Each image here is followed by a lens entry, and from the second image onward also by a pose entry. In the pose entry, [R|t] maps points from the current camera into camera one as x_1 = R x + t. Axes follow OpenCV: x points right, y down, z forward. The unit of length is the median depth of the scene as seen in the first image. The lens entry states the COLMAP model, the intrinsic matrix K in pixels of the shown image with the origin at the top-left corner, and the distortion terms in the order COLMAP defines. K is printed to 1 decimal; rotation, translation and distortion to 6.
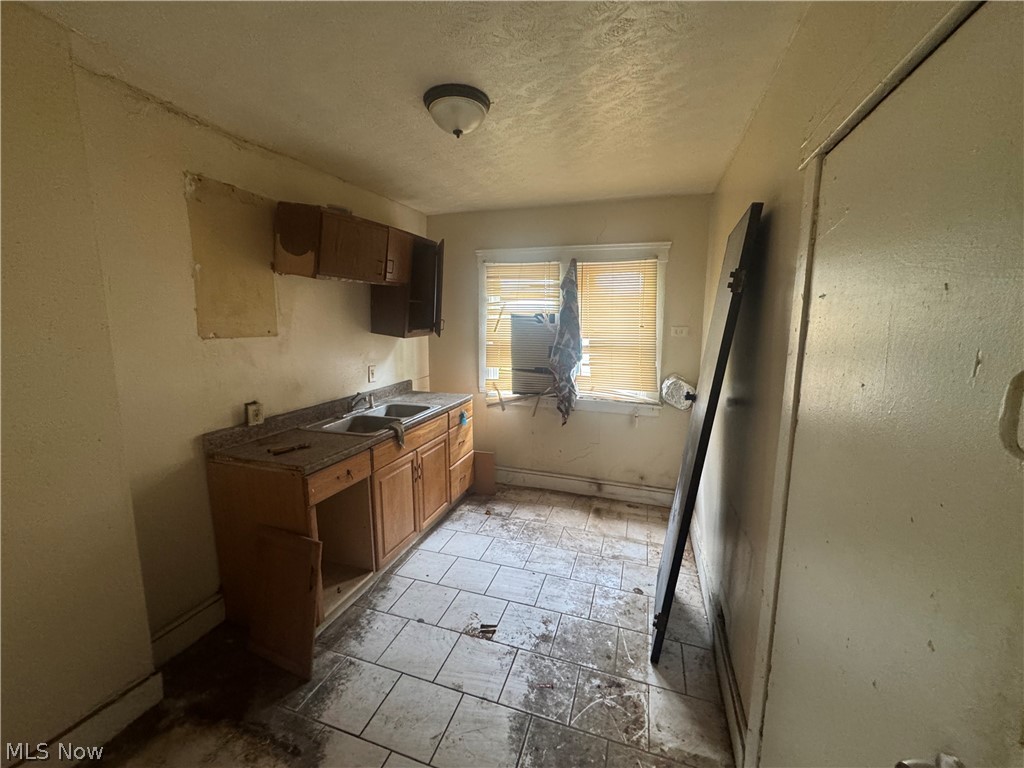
lens RADIAL K [[410.0, 0, 510.4], [0, 410.0, 381.0], [0, 0, 1]] dist [-0.005811, 0.000610]
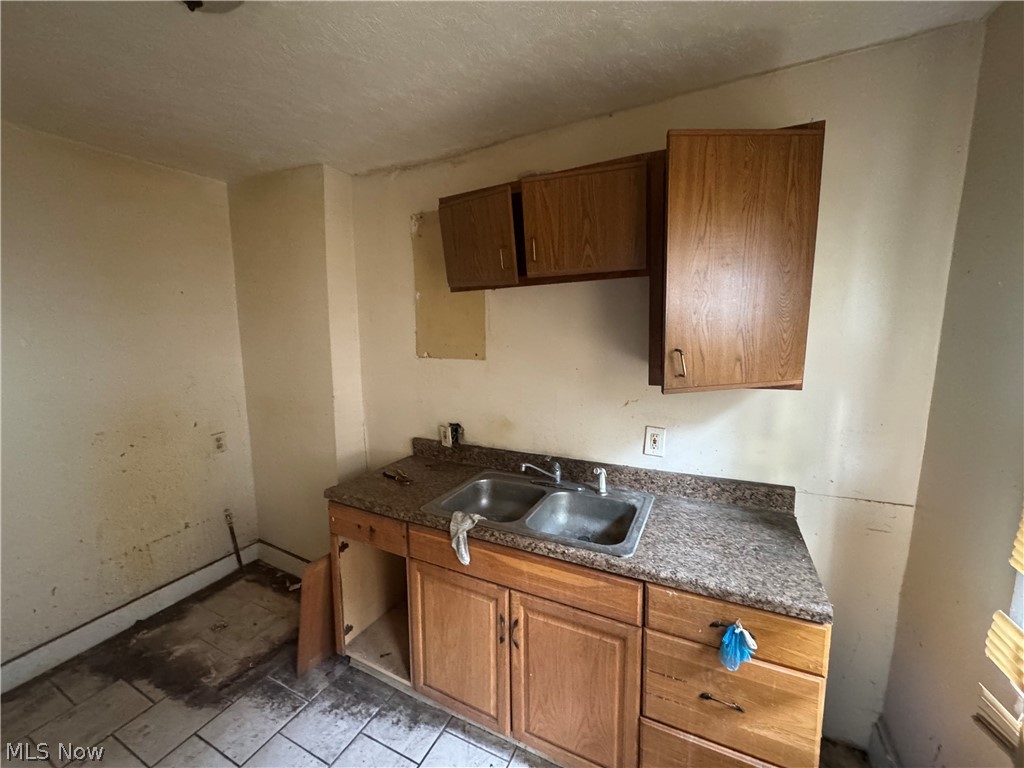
lens RADIAL K [[410.0, 0, 509.7], [0, 410.0, 380.3], [0, 0, 1]] dist [-0.005811, 0.000610]
pose [[-0.132405, 0.123520, -0.983469, 0.334251], [-0.142775, 0.979481, 0.142241, -0.225037], [0.980859, 0.159248, -0.112053, 1.301098]]
